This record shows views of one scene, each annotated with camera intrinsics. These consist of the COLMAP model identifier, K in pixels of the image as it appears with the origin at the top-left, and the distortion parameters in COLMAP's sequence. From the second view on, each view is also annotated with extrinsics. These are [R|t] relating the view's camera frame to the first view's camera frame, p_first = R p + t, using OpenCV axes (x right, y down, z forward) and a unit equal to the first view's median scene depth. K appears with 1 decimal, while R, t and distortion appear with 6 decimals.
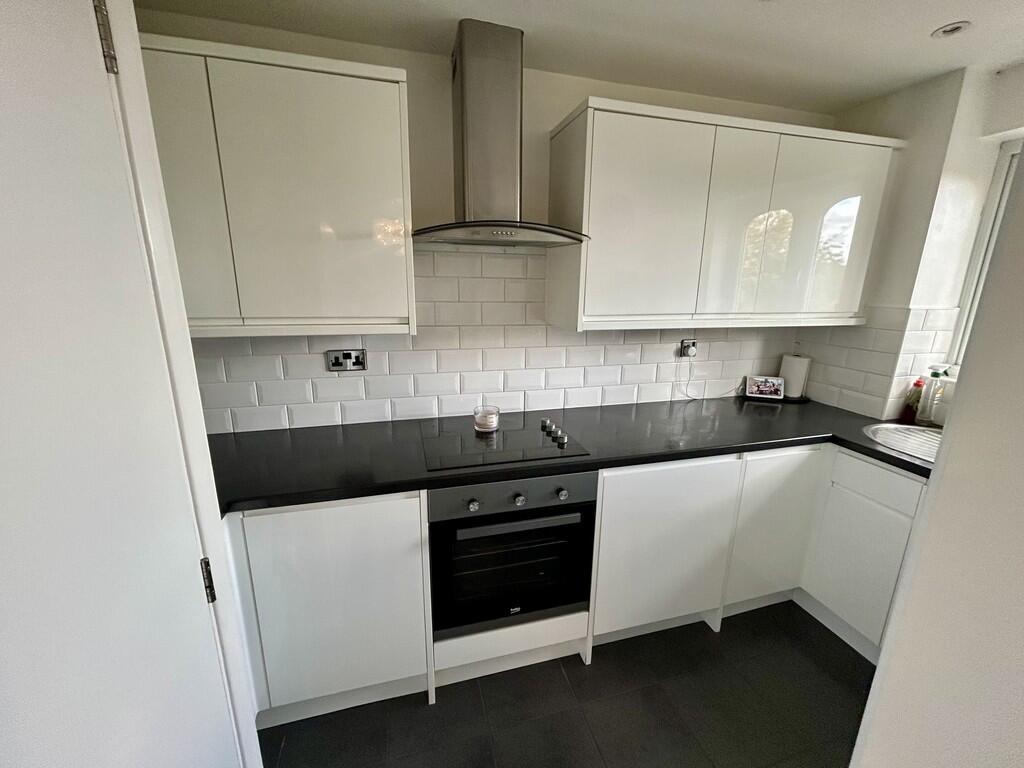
lens RADIAL K [[417.8, 0, 512.3], [0, 417.8, 384.0], [0, 0, 1]] dist [-0.000337, 0.001505]
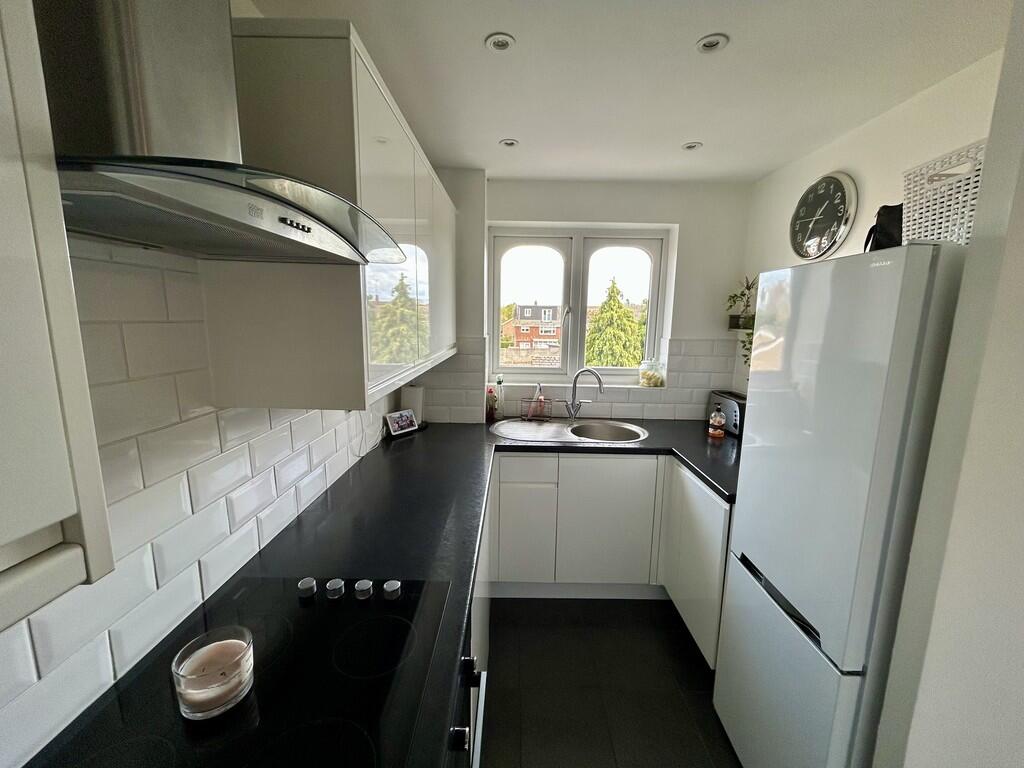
lens RADIAL K [[417.8, 0, 511.2], [0, 417.8, 387.0], [0, 0, 1]] dist [-0.000337, 0.001505]
pose [[0.275949, -0.175706, 0.944976, -0.259874], [0.220272, 0.968545, 0.115765, -0.135232], [-0.935592, 0.176206, 0.305973, 0.445418]]
